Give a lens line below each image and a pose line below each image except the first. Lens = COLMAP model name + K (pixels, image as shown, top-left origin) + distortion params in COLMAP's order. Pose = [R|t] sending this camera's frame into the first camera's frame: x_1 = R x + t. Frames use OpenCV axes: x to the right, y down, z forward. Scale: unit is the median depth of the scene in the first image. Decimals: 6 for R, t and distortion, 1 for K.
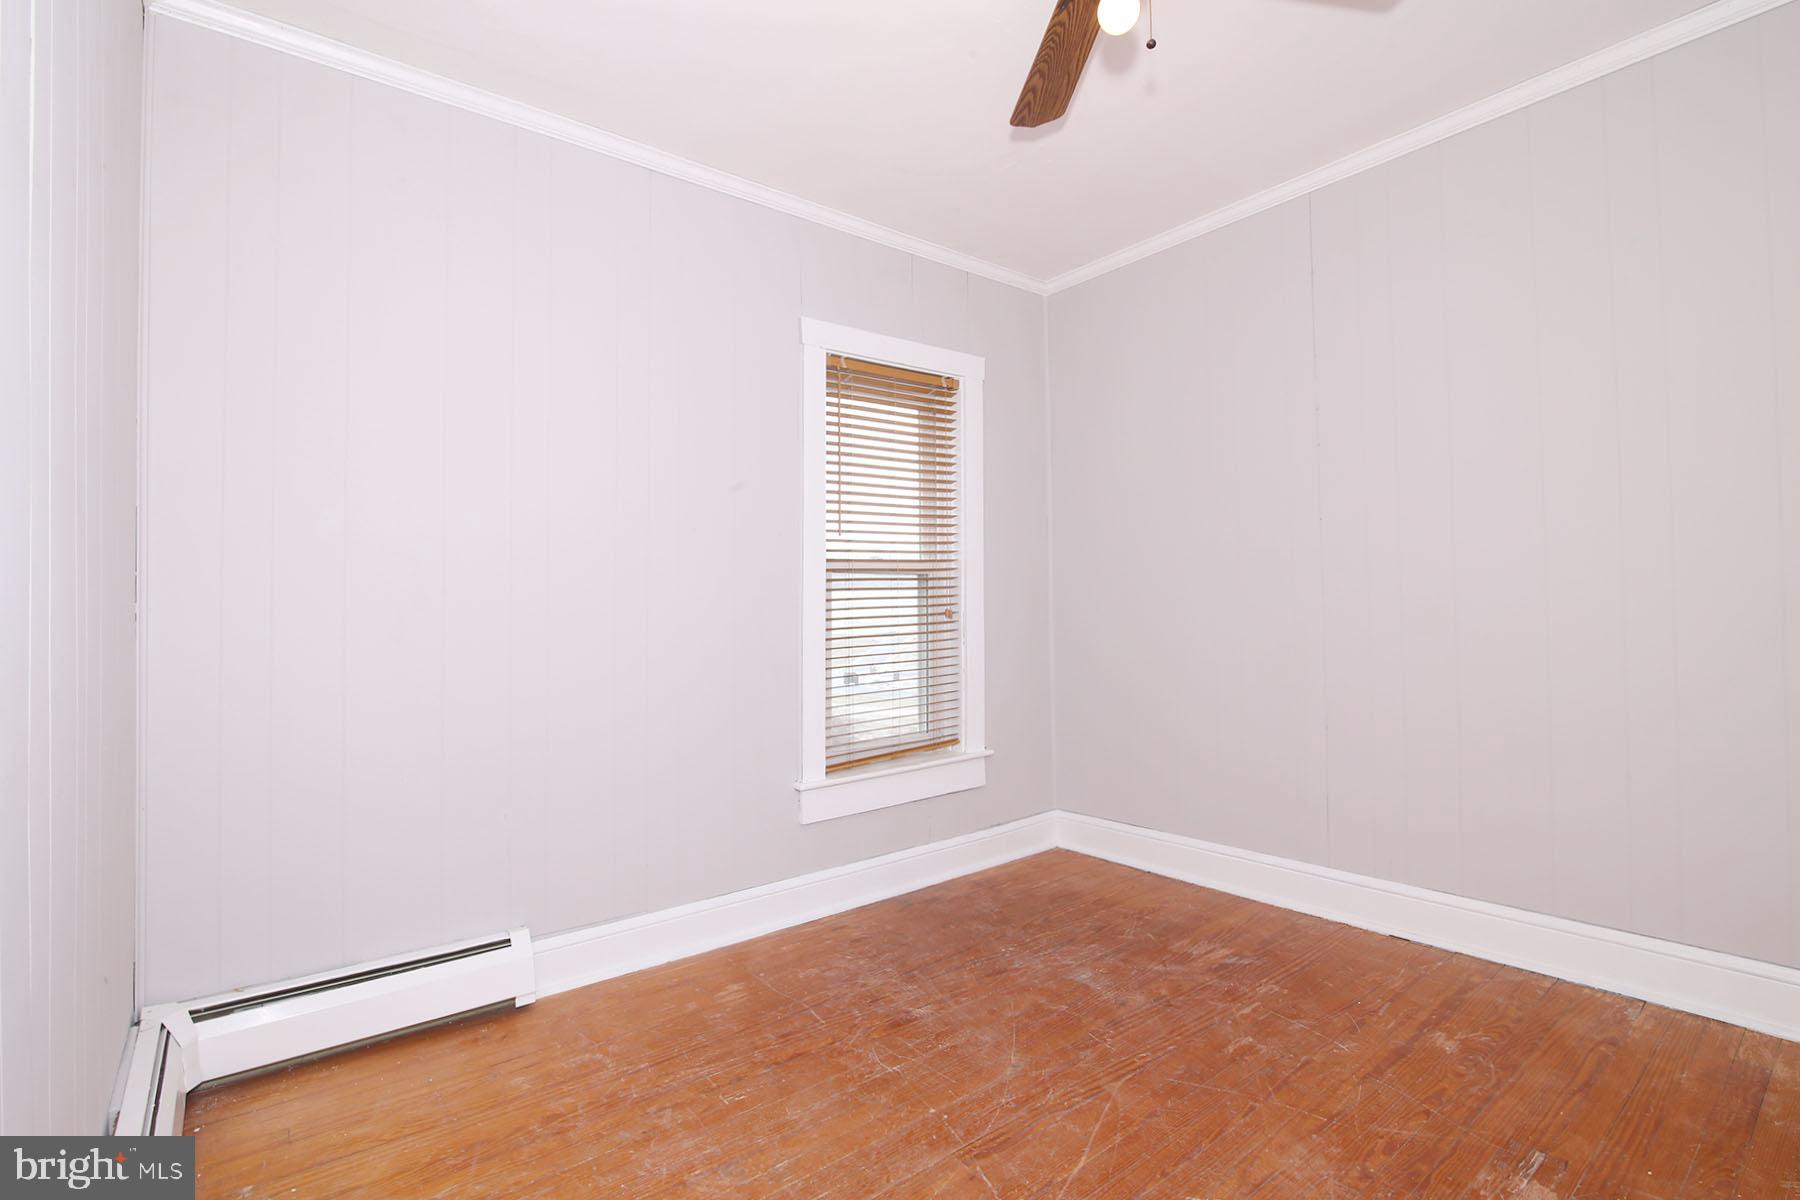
lens RADIAL K [[841.5, 0, 901.8], [0, 841.5, 568.4], [0, 0, 1]] dist [-0.001499, -0.000862]
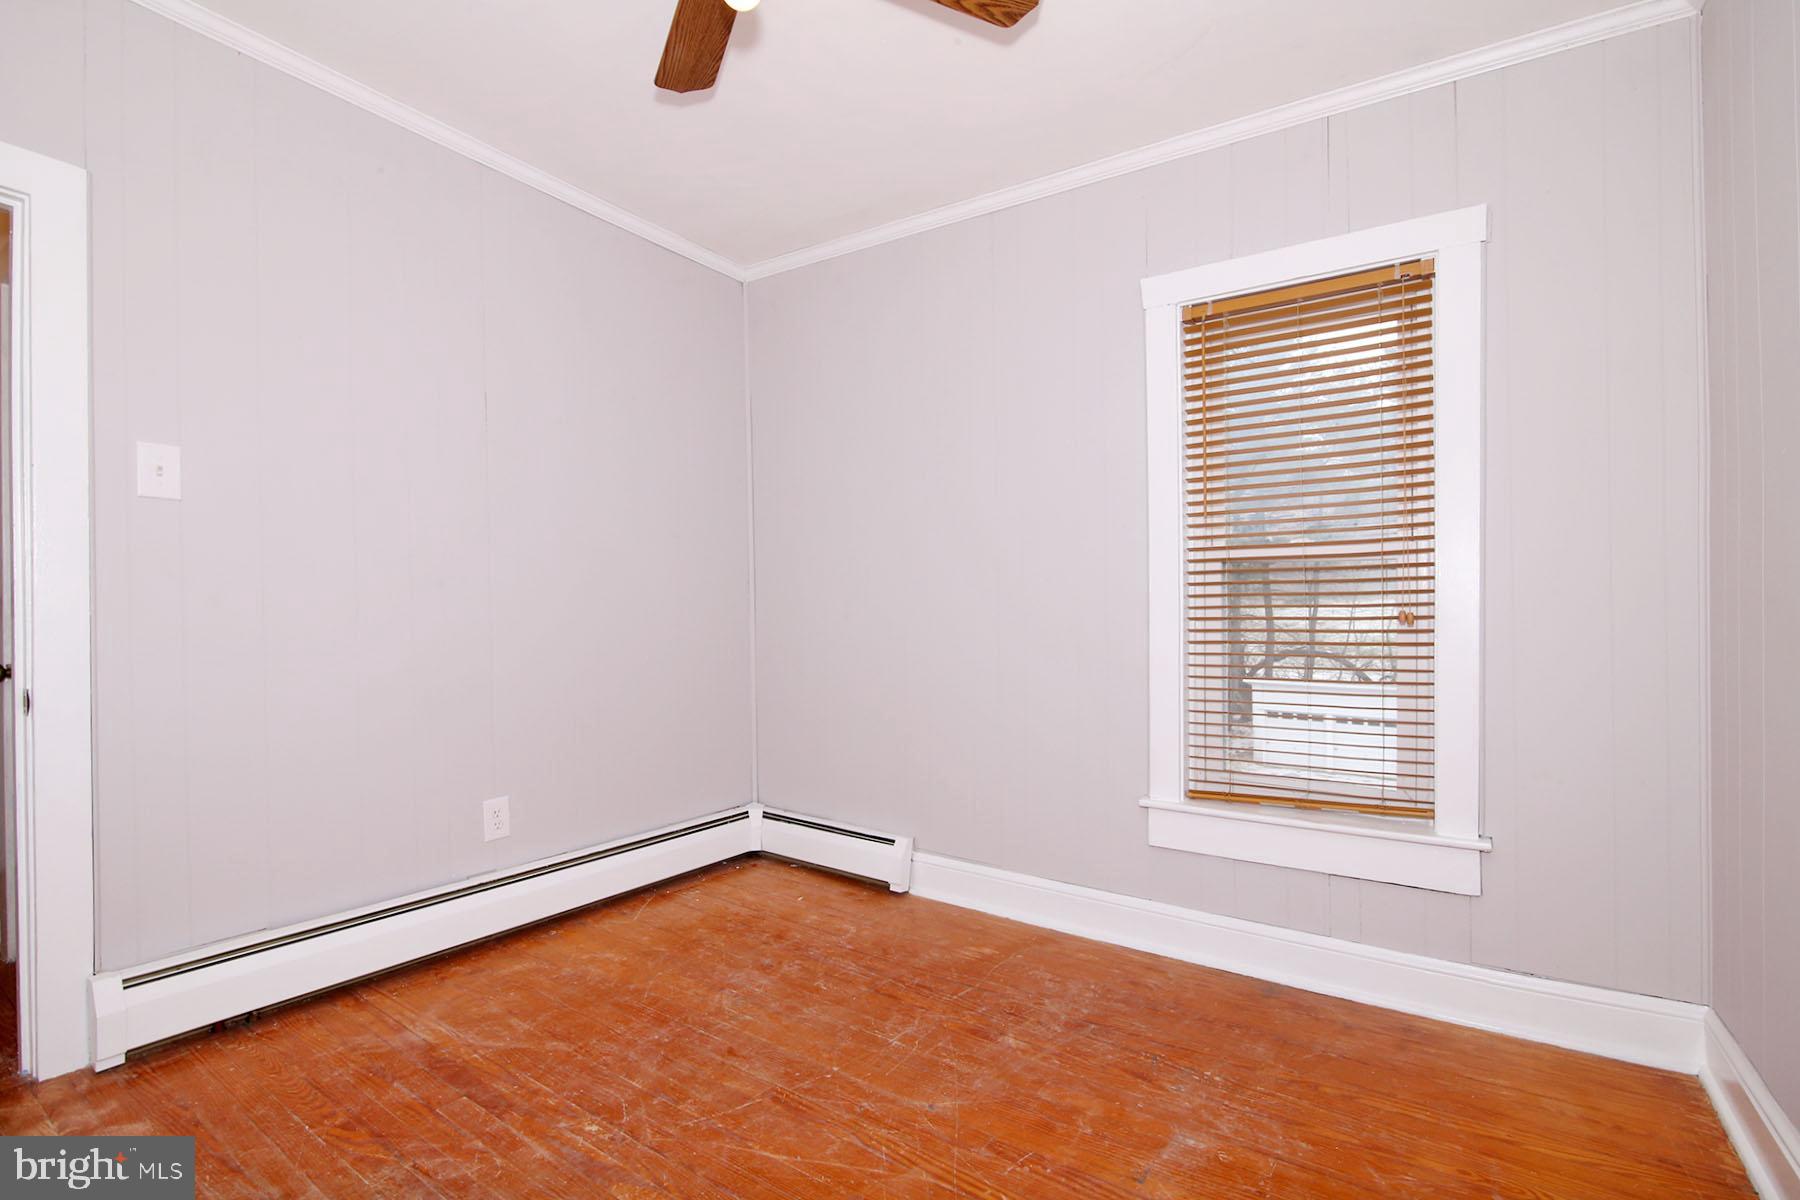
lens RADIAL K [[873.4, 0, 910.4], [0, 873.4, 587.8], [0, 0, 1]] dist [-0.019383, -0.000078]
pose [[0.266597, -0.004056, -0.963800, 0.849996], [0.031170, 0.999504, 0.004415, 0.020062], [0.963304, -0.031218, 0.266591, 0.609400]]
